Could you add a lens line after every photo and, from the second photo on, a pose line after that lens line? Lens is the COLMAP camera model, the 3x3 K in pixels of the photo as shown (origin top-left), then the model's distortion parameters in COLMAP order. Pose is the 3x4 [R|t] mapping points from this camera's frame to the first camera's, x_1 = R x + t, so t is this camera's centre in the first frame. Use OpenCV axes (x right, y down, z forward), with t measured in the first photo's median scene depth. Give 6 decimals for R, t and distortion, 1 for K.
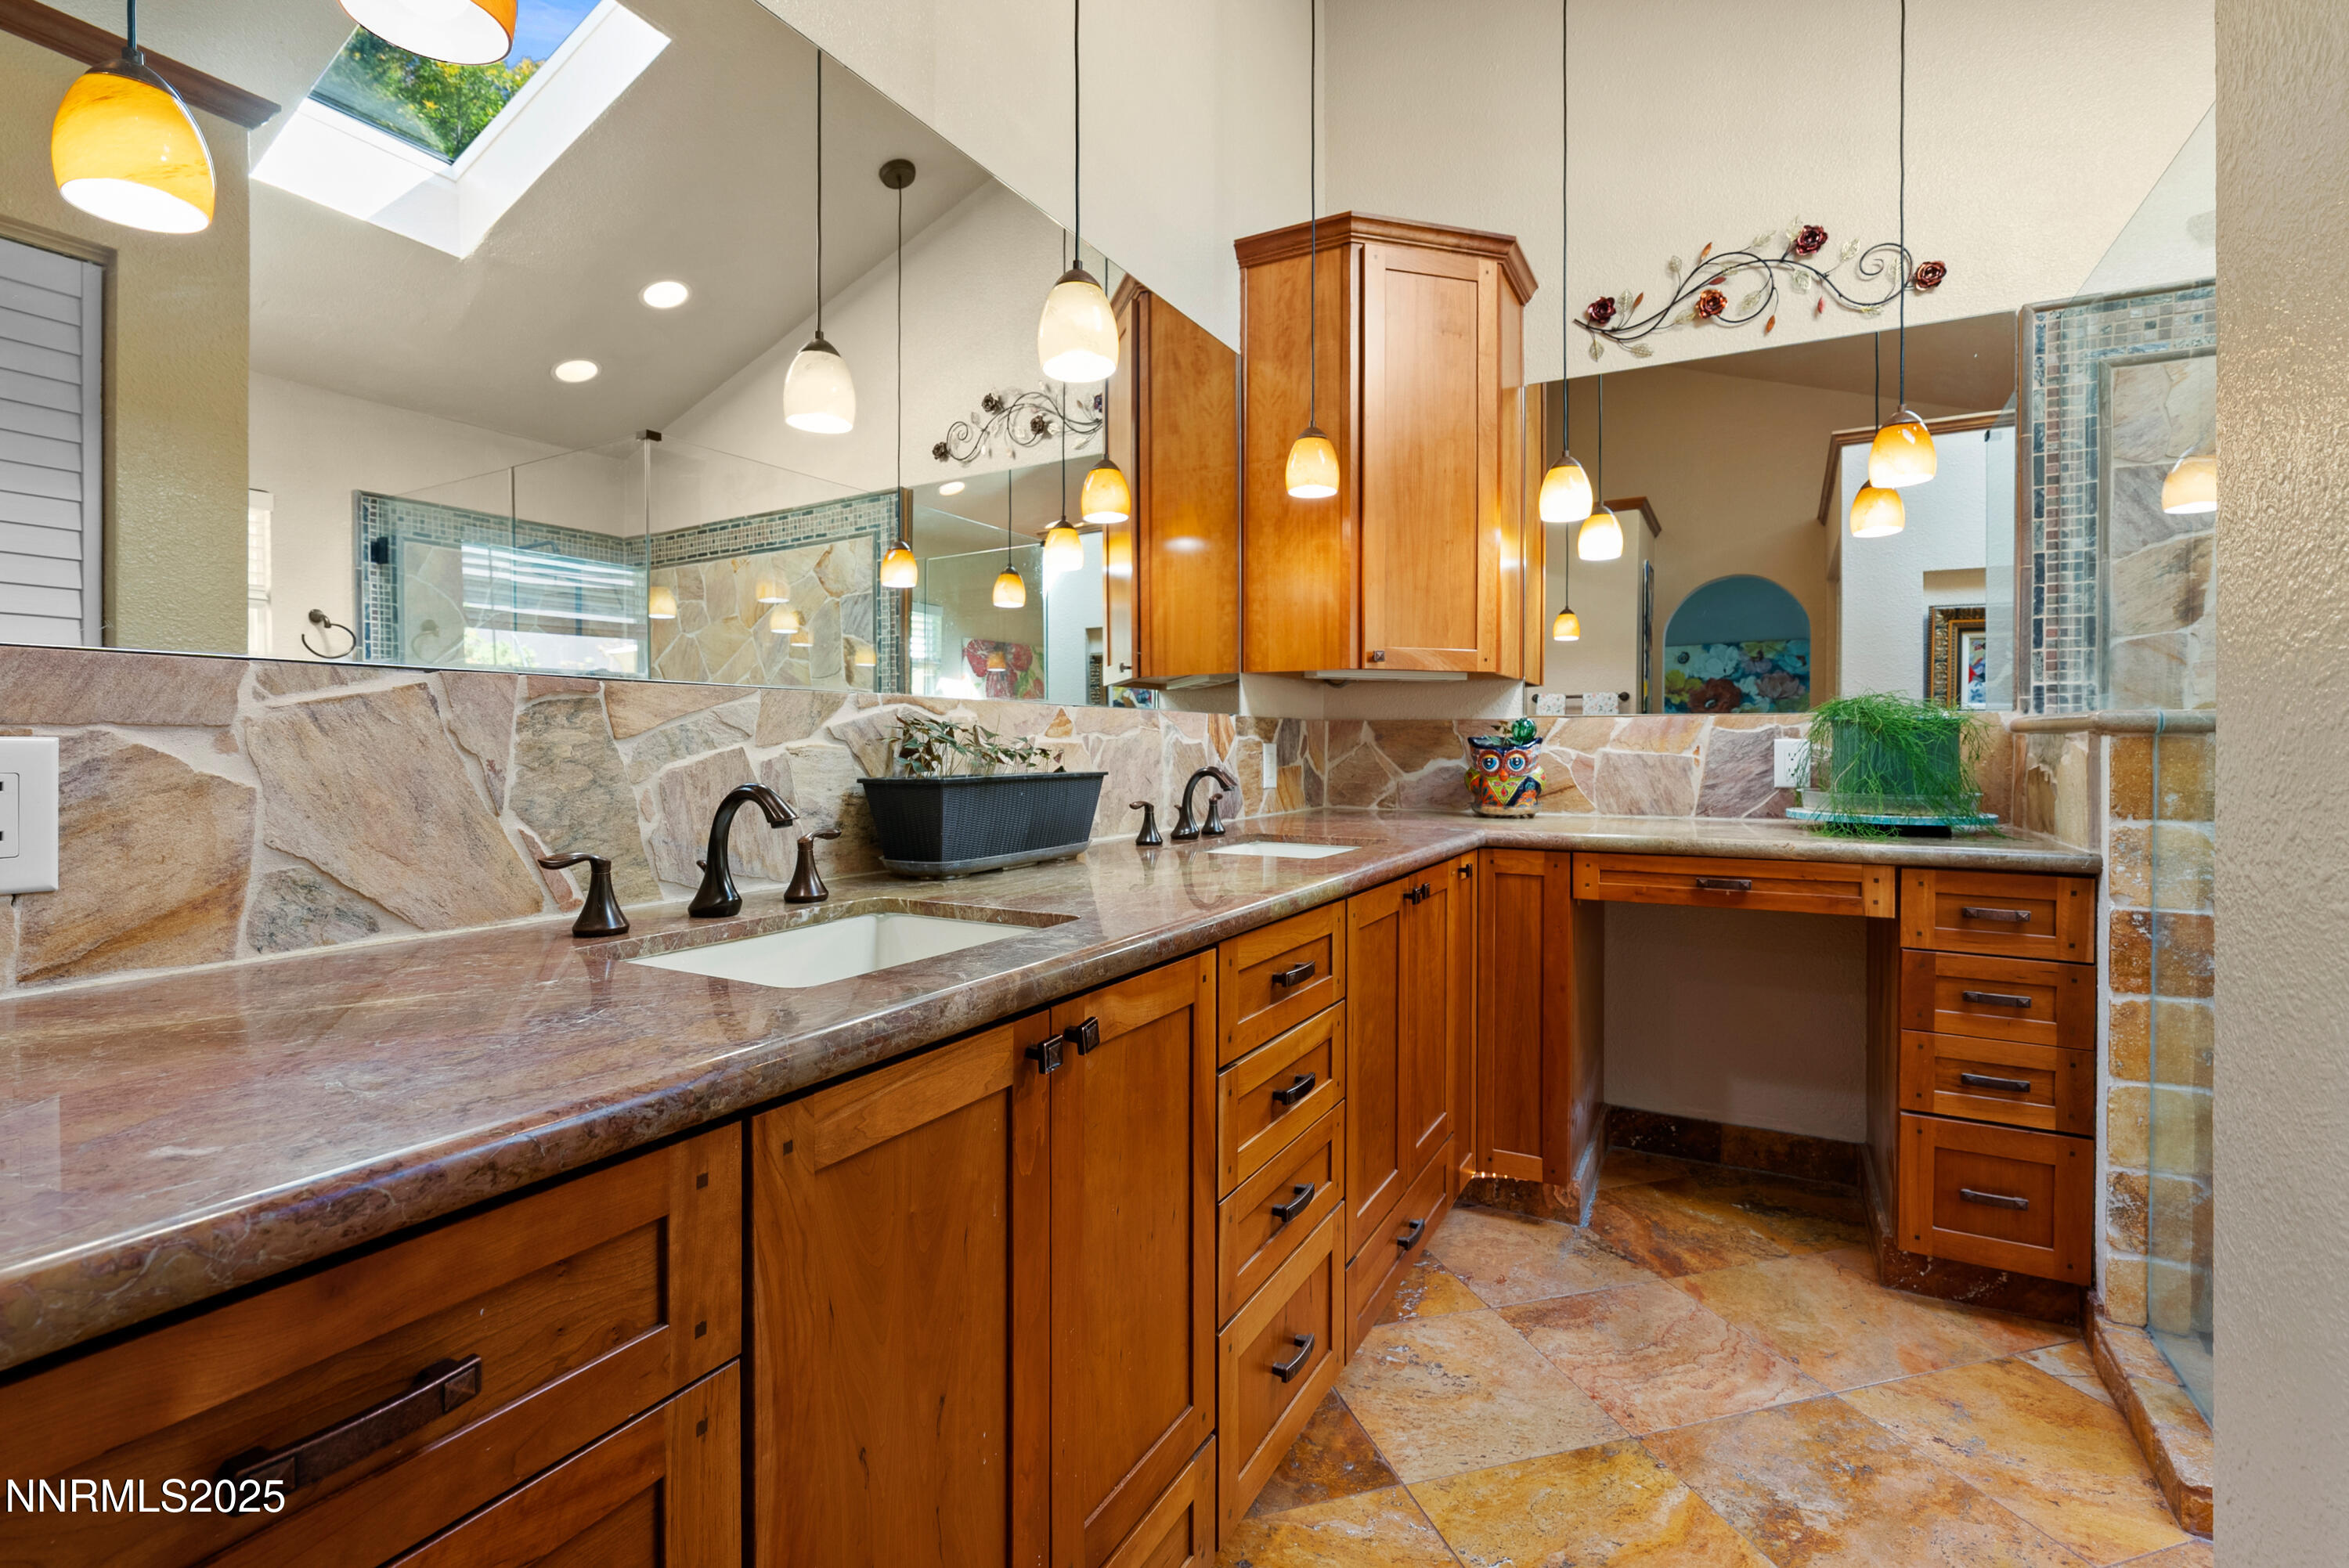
lens RADIAL K [[1063.8, 0, 1164.8], [0, 1063.8, 740.3], [0, 0, 1]] dist [-0.003308, 0.000045]
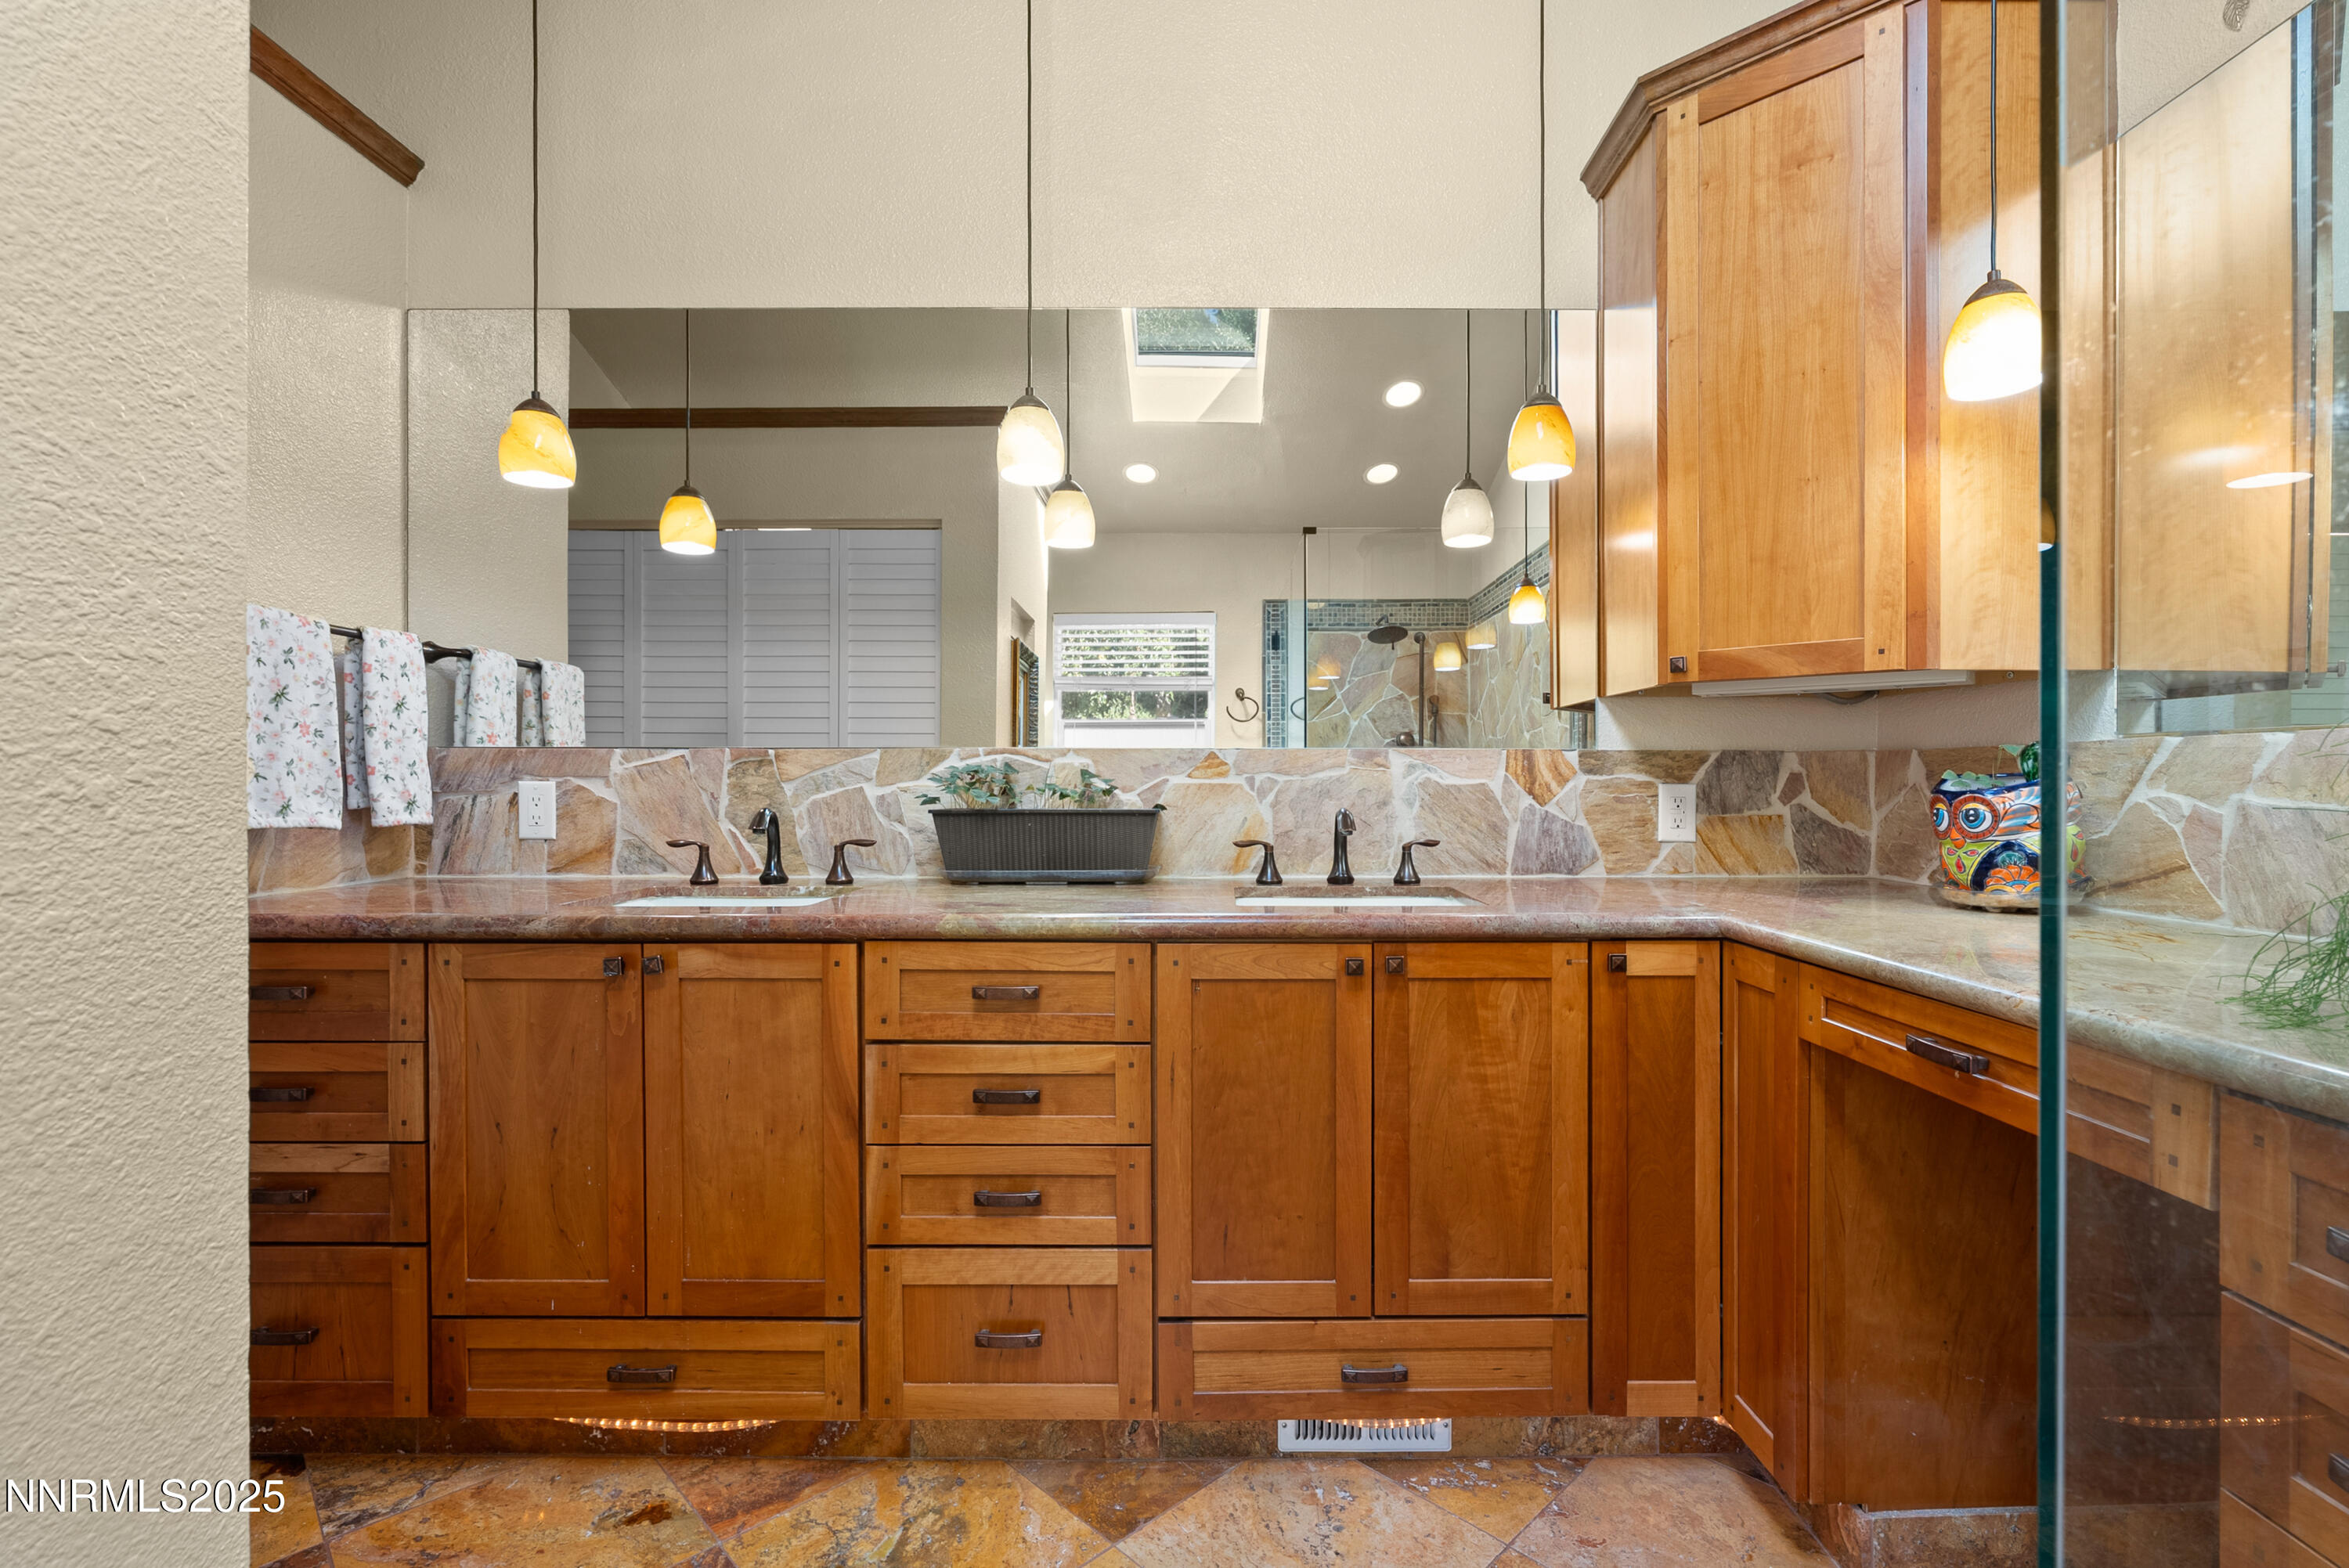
lens RADIAL K [[1053.8, 0, 1178.7], [0, 1053.8, 776.0], [0, 0, 1]] dist [-0.002080, 0.000173]
pose [[0.492873, -0.003027, -0.870096, 0.742353], [0.003284, 0.999993, -0.001619, -0.002854], [0.870095, -0.002060, 0.492879, 0.389663]]
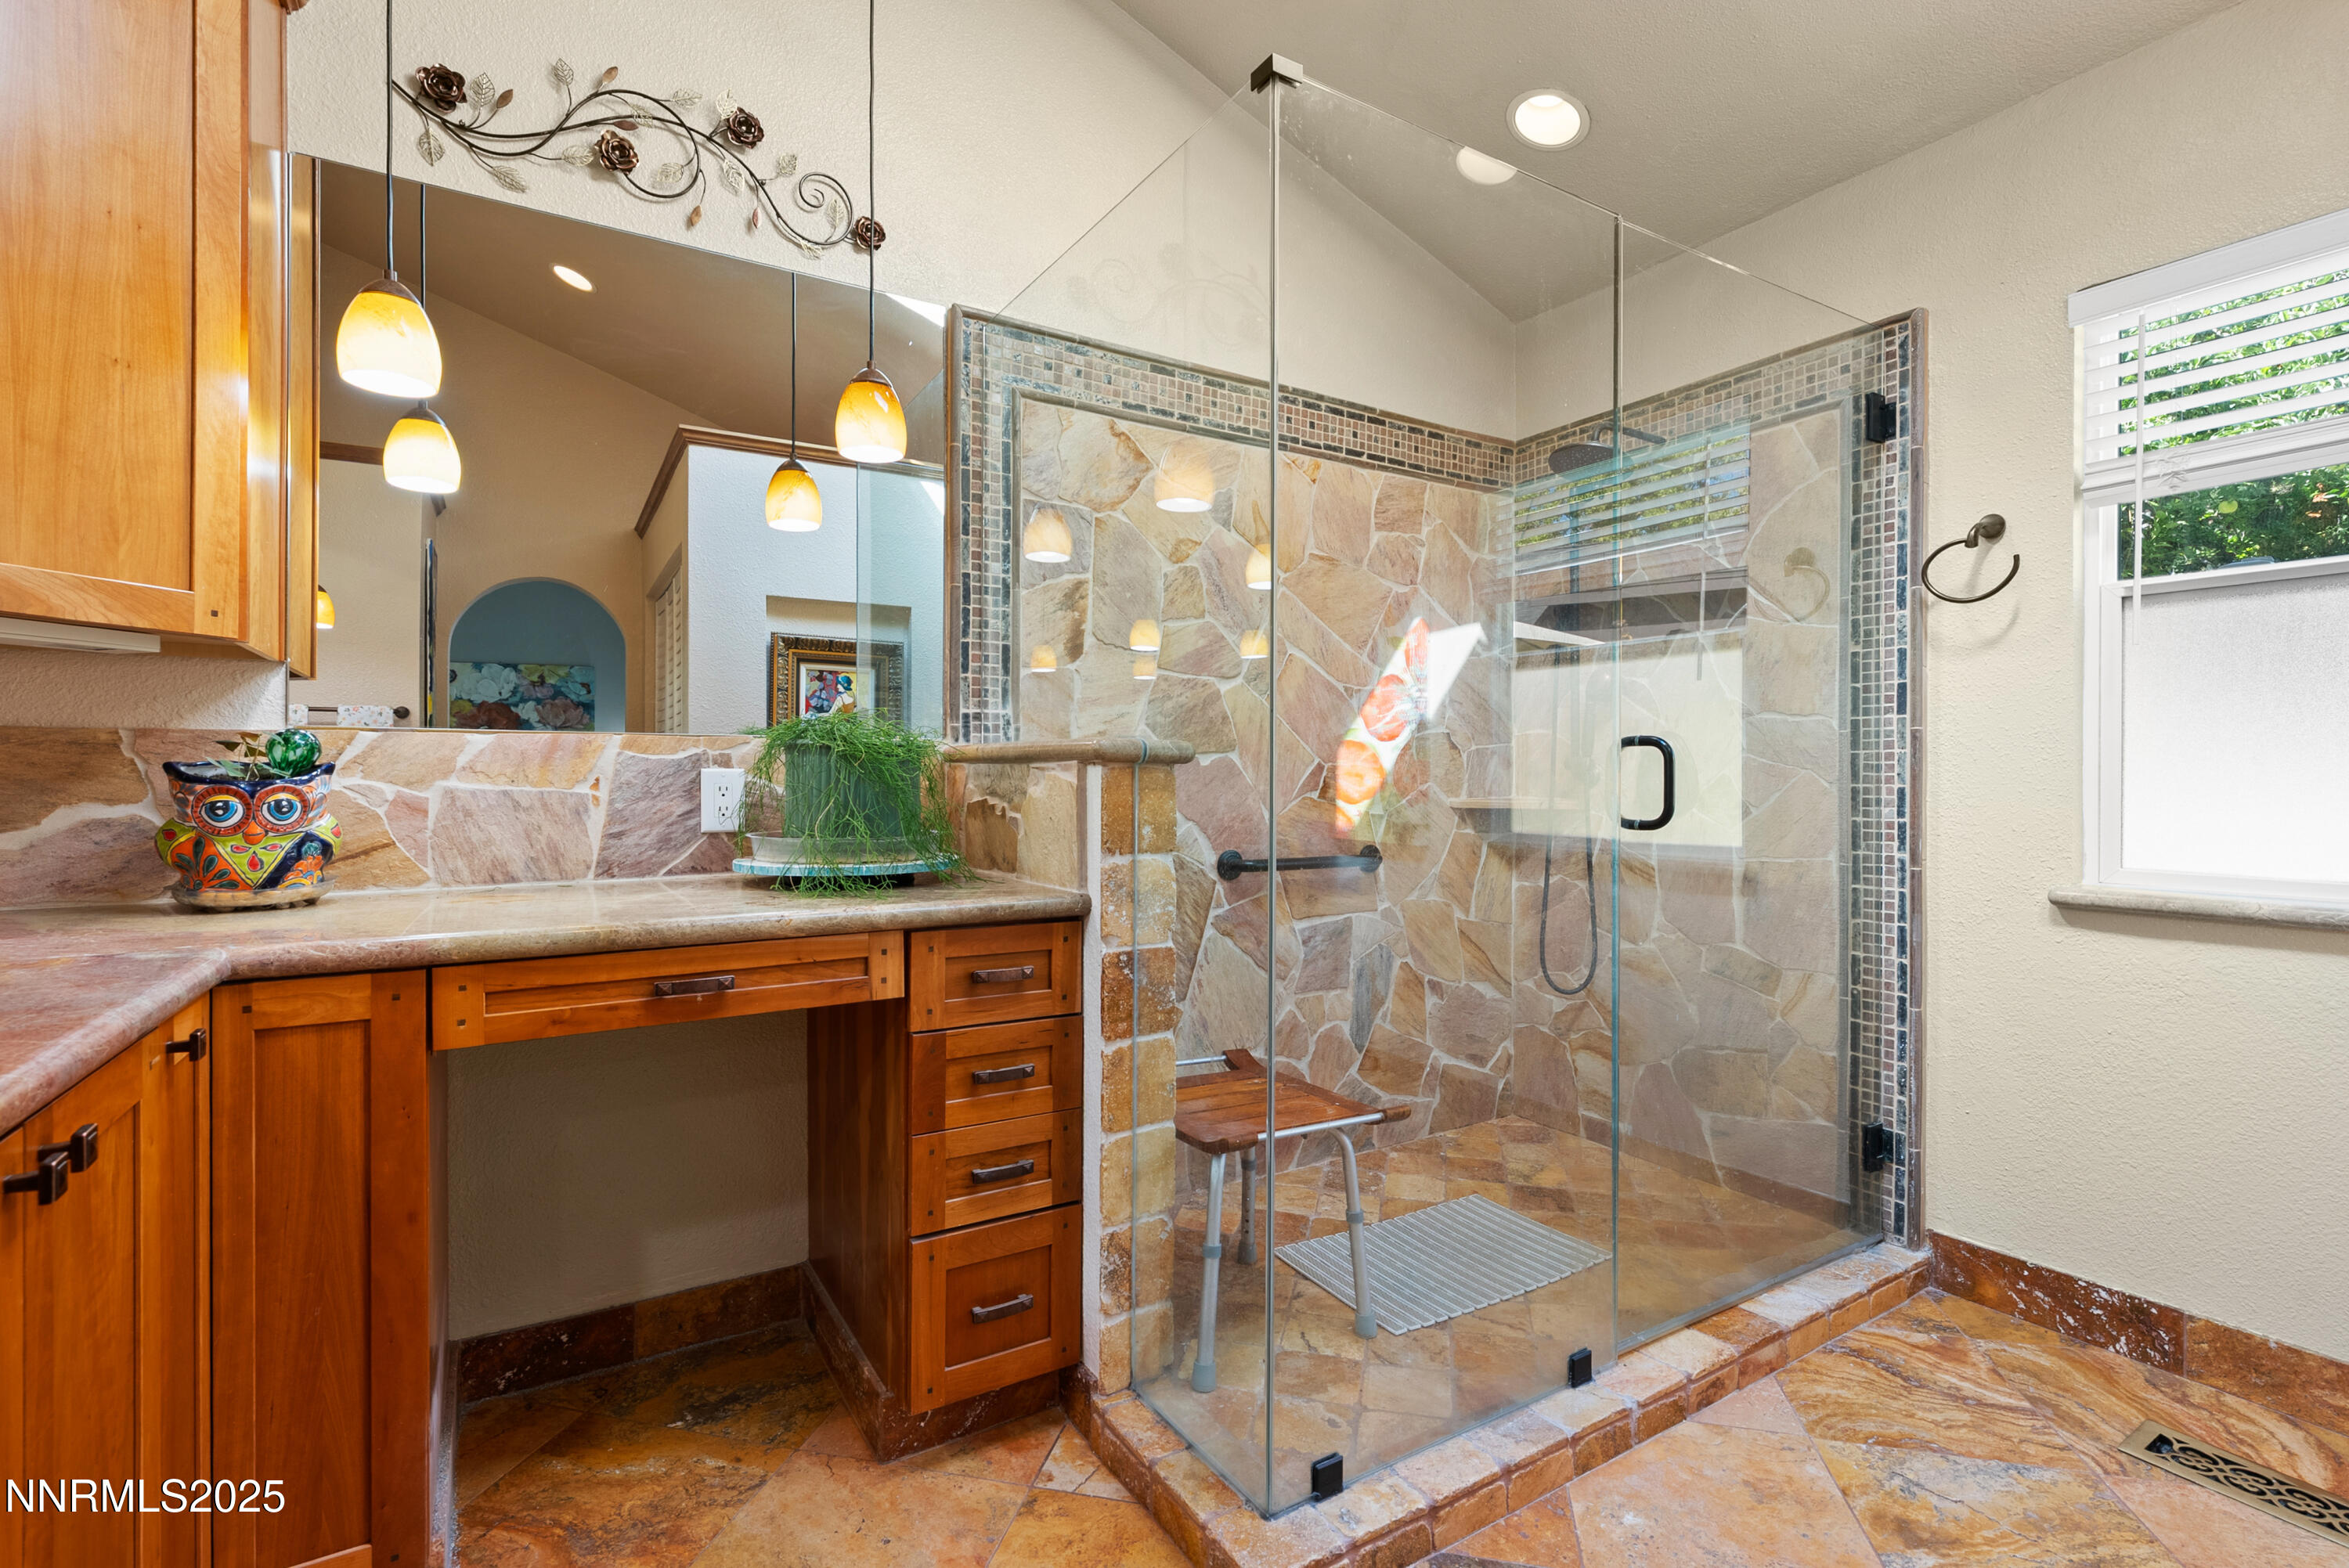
lens RADIAL K [[1063.4, 0, 1171.5], [0, 1063.4, 781.0], [0, 0, 1]] dist [-0.008689, 0.001798]
pose [[0.479146, -0.004799, 0.877722, 0.083358], [-0.002592, 0.999973, 0.006882, 0.002119], [-0.877731, -0.005573, 0.479121, 0.396755]]
